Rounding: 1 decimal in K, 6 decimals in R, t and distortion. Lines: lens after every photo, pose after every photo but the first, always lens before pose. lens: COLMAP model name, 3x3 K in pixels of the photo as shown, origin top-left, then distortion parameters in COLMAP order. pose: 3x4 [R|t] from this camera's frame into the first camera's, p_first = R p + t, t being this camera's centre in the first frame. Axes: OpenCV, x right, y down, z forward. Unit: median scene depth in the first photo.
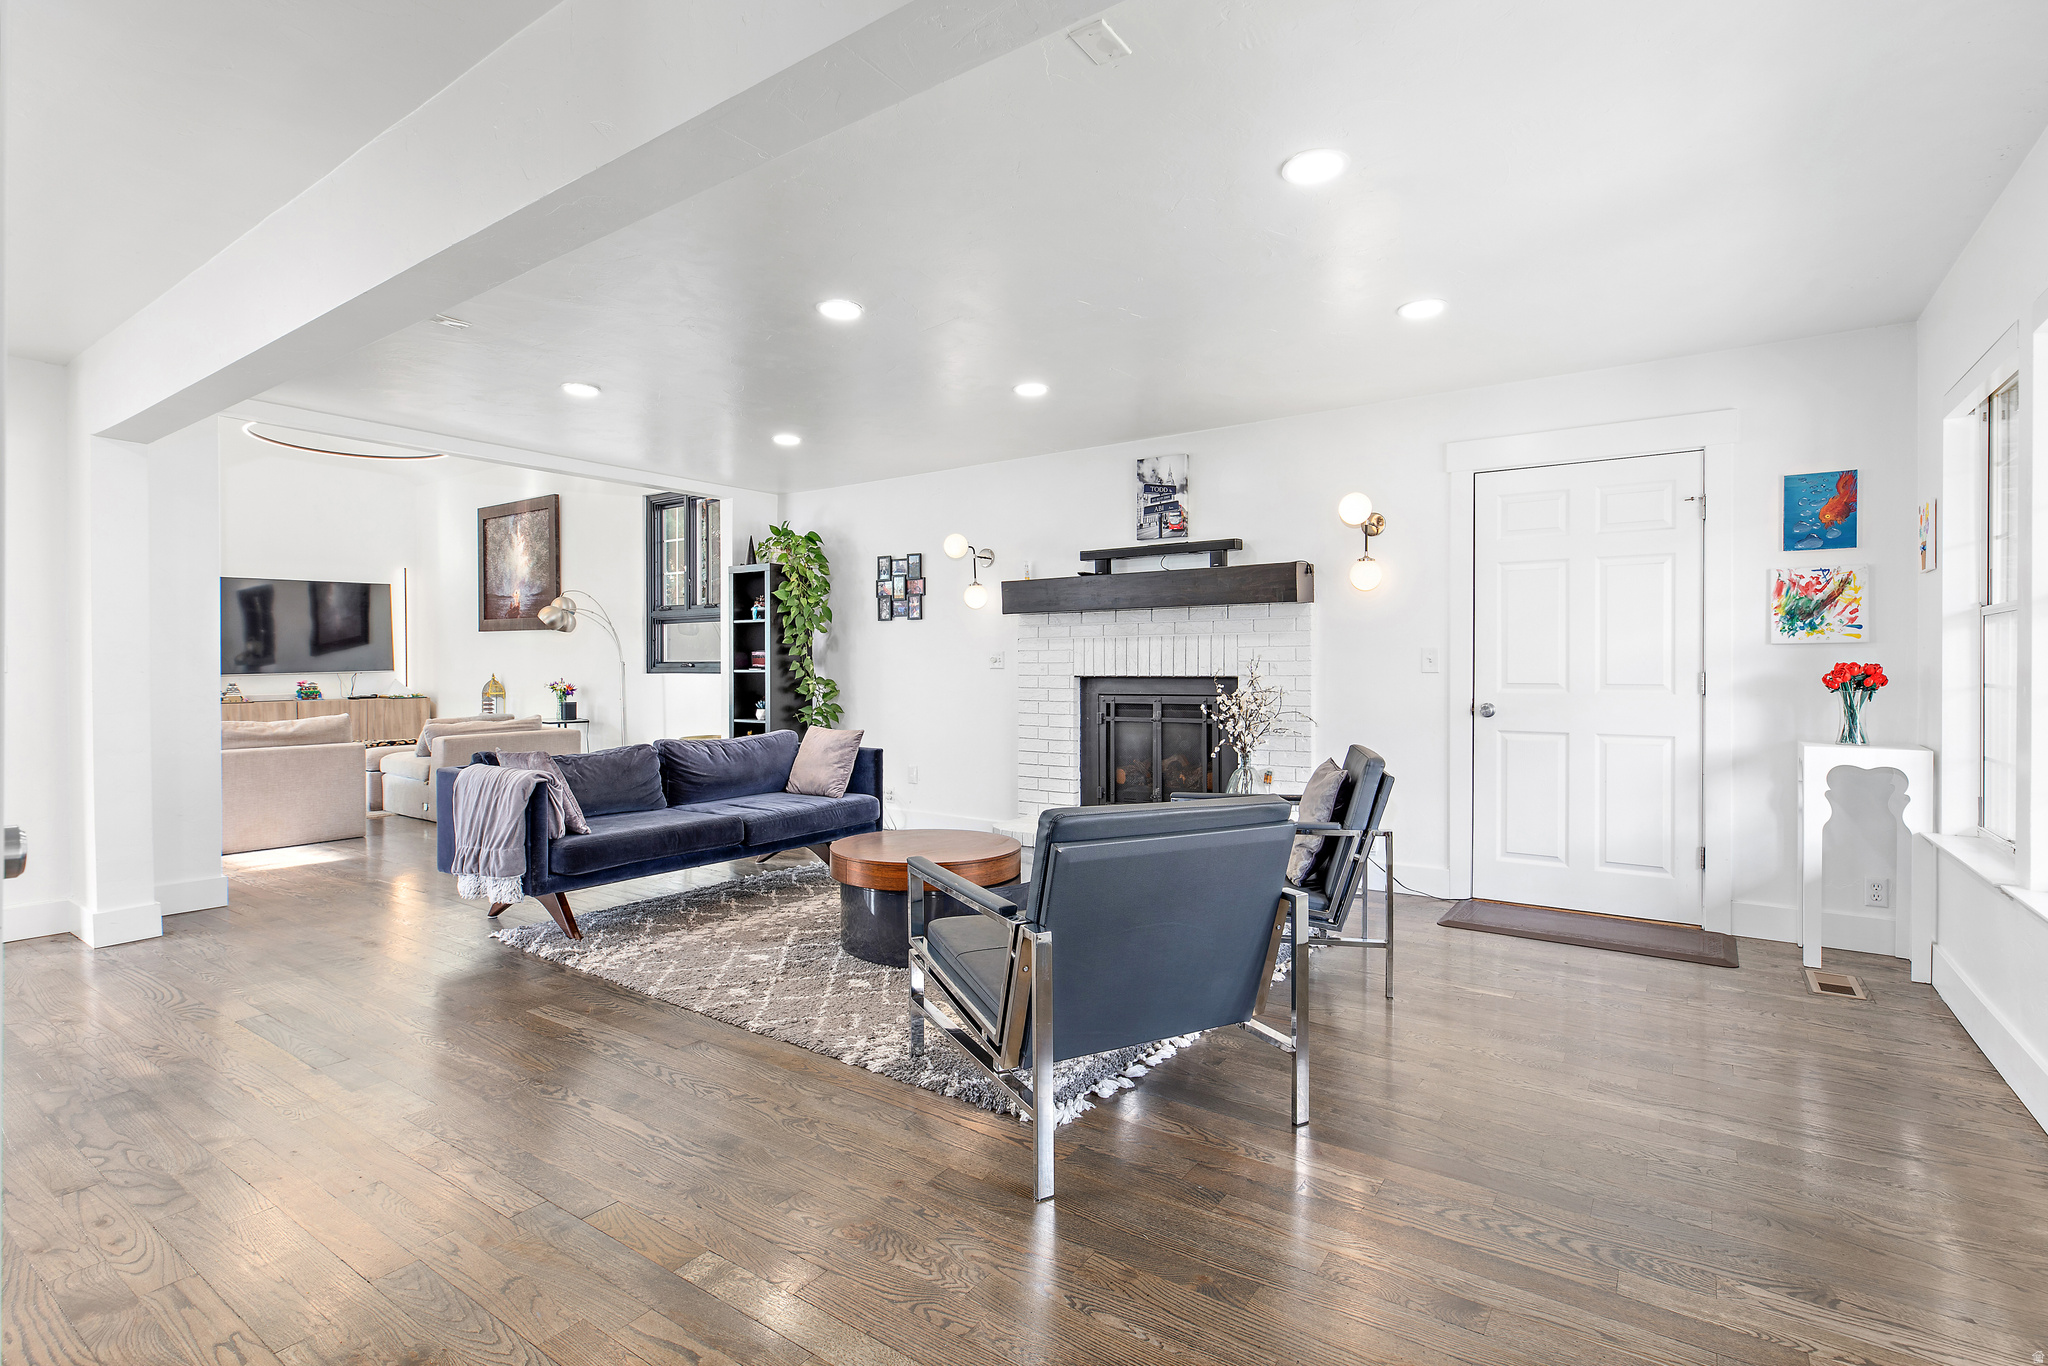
lens RADIAL K [[962.0, 0, 1030.7], [0, 962.0, 662.6], [0, 0, 1]] dist [-0.002351, -0.000113]
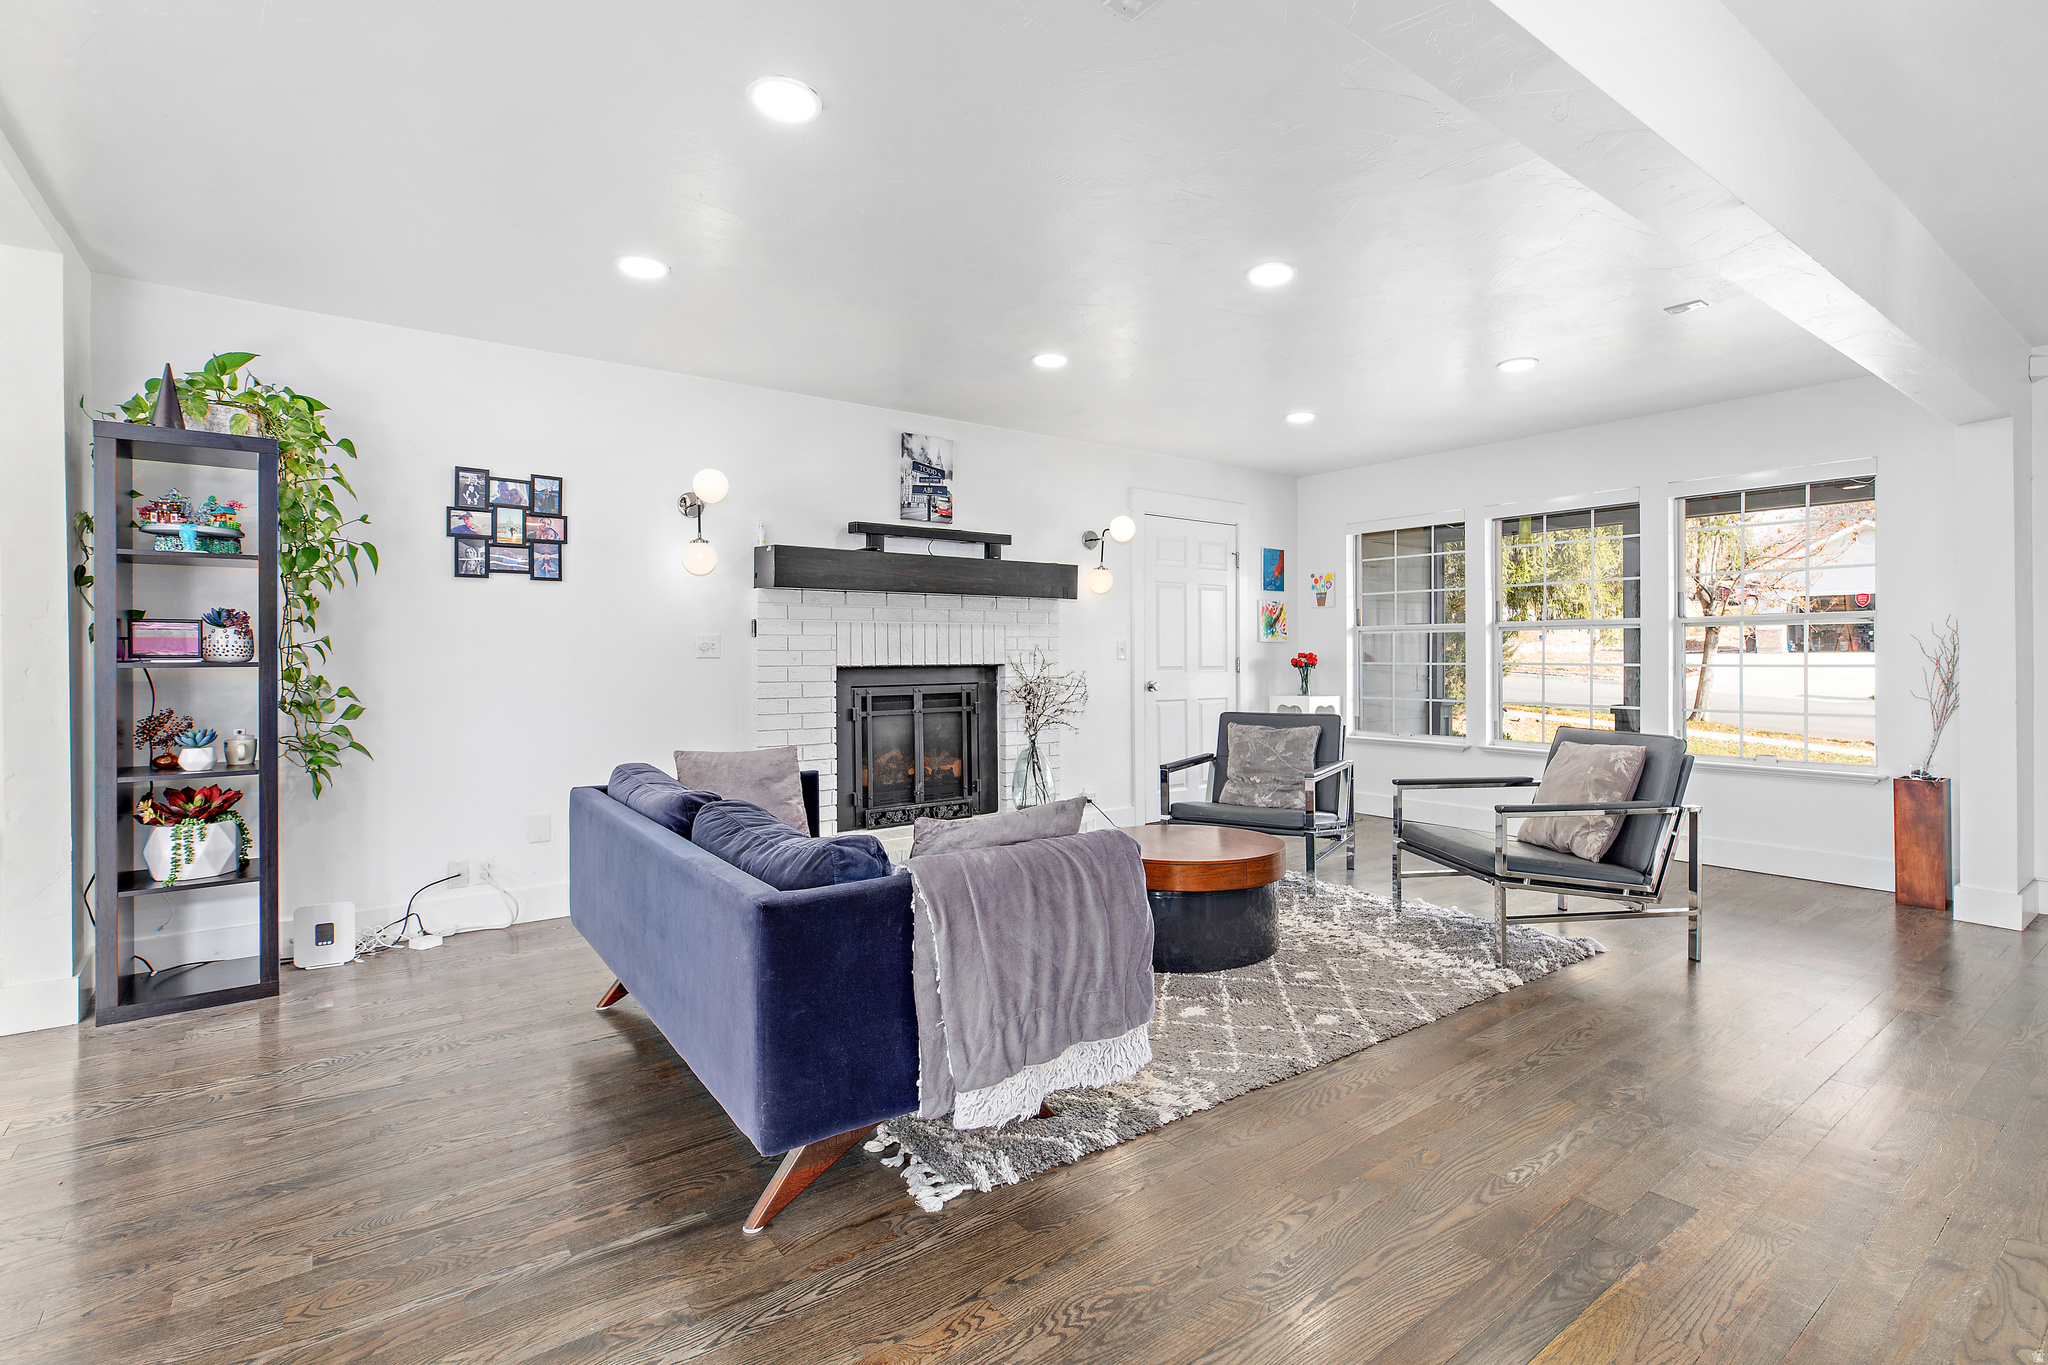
lens RADIAL K [[976.4, 0, 1041.2], [0, 976.4, 650.8], [0, 0, 1]] dist [0.000891, 0.000410]
pose [[0.304605, 0.006056, 0.952459, -0.735192], [-0.000986, 0.999981, -0.006043, 0.005459], [-0.952478, 0.000902, 0.304606, 0.578841]]
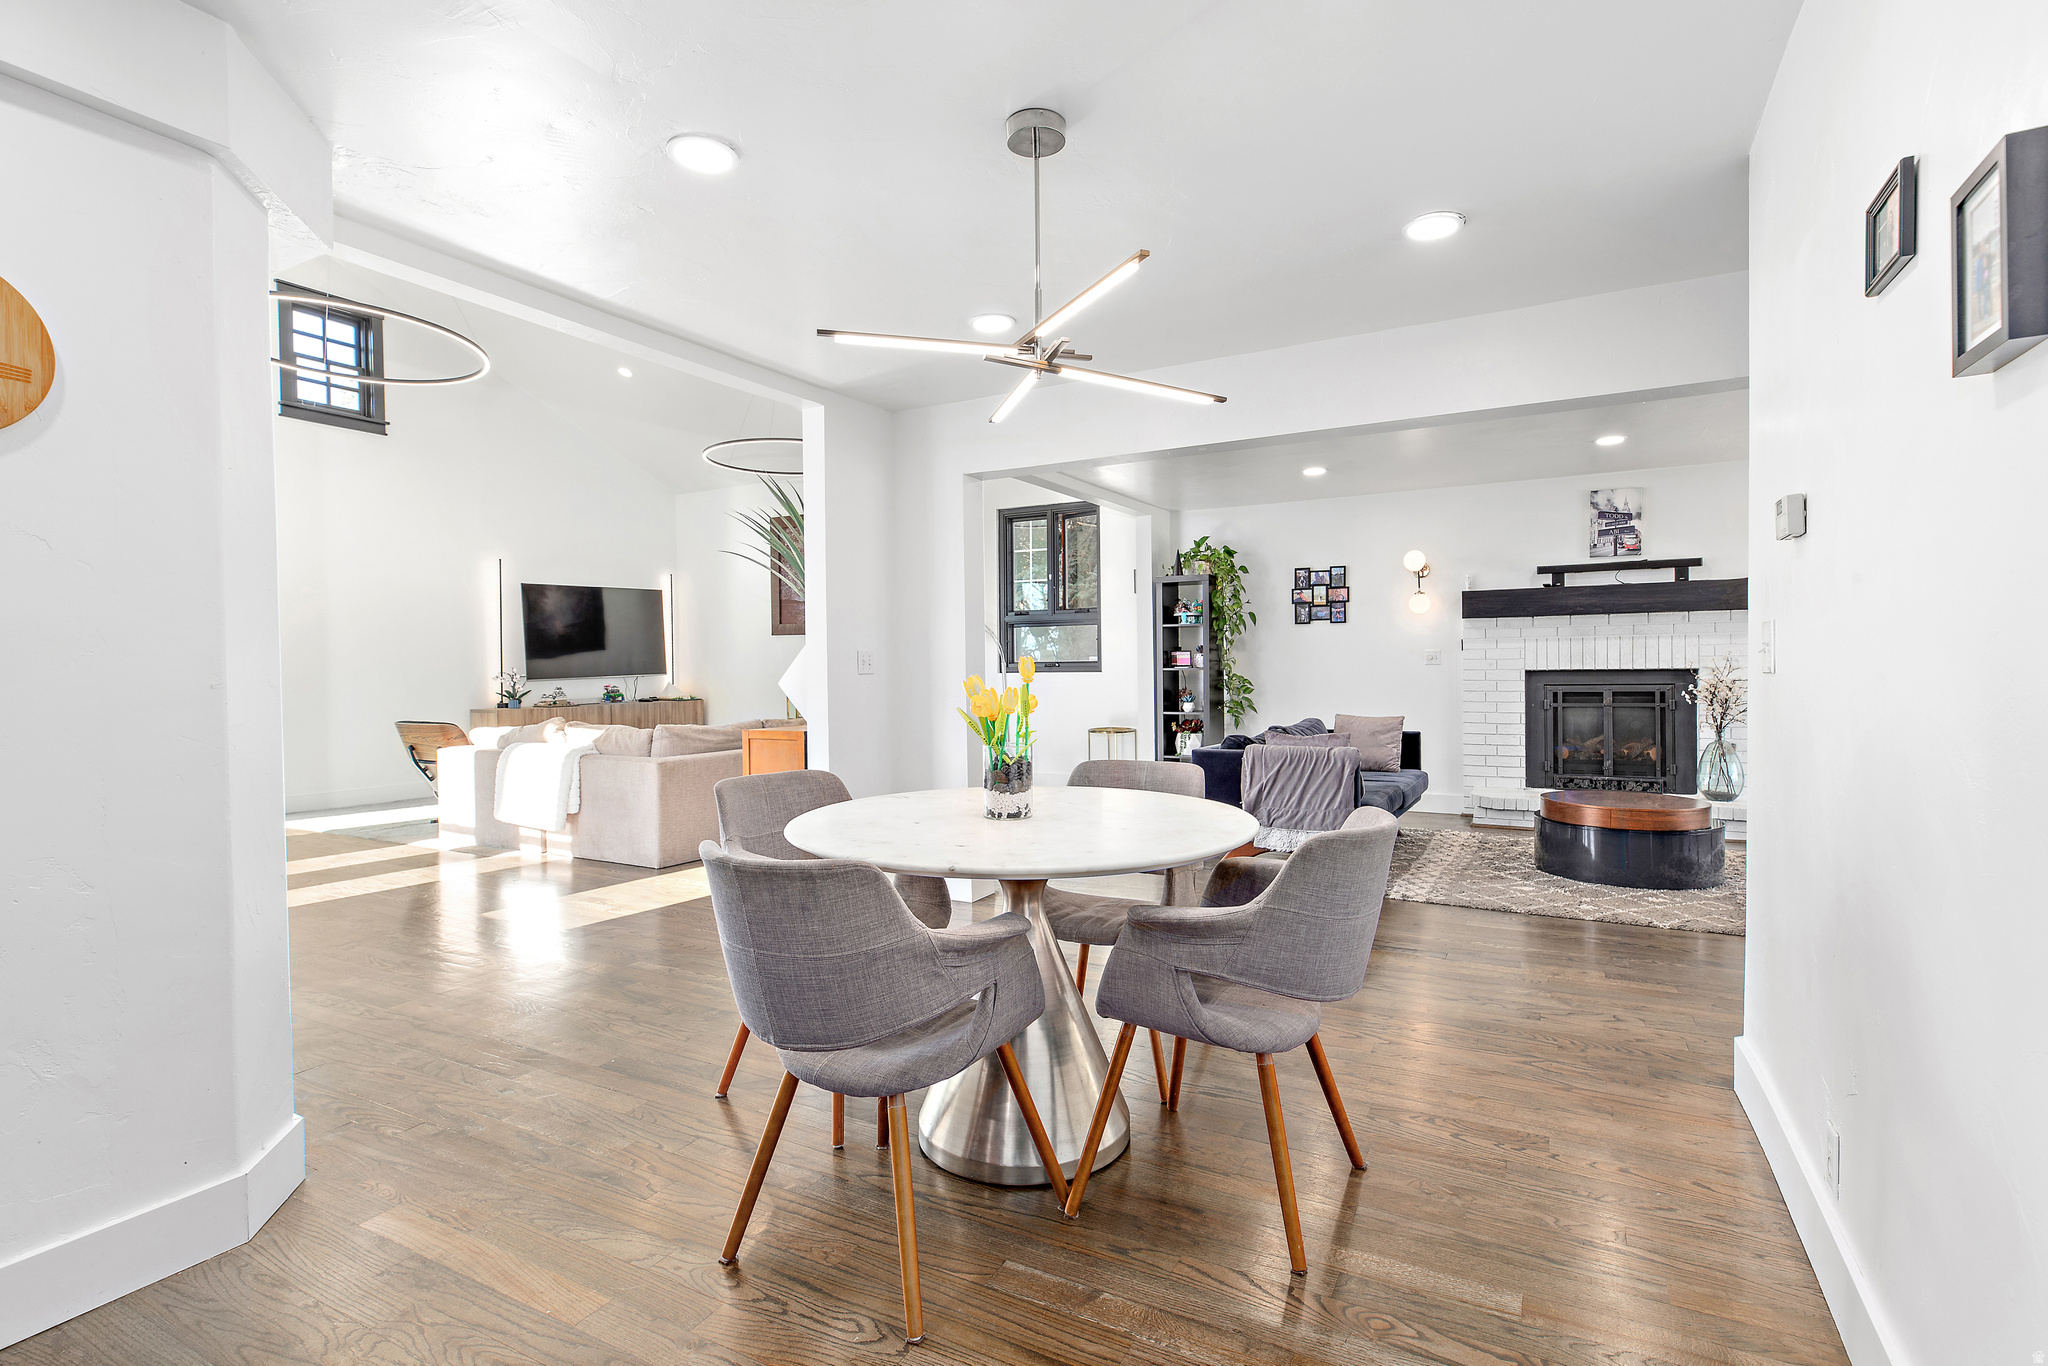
lens RADIAL K [[970.6, 0, 1039.8], [0, 970.6, 679.9], [0, 0, 1]] dist [-0.000252, 0.000799]
pose [[0.994648, -0.011347, 0.102692, -0.698158], [0.009297, 0.999748, 0.020424, -0.004115], [-0.102898, -0.019360, 0.994504, -0.147864]]
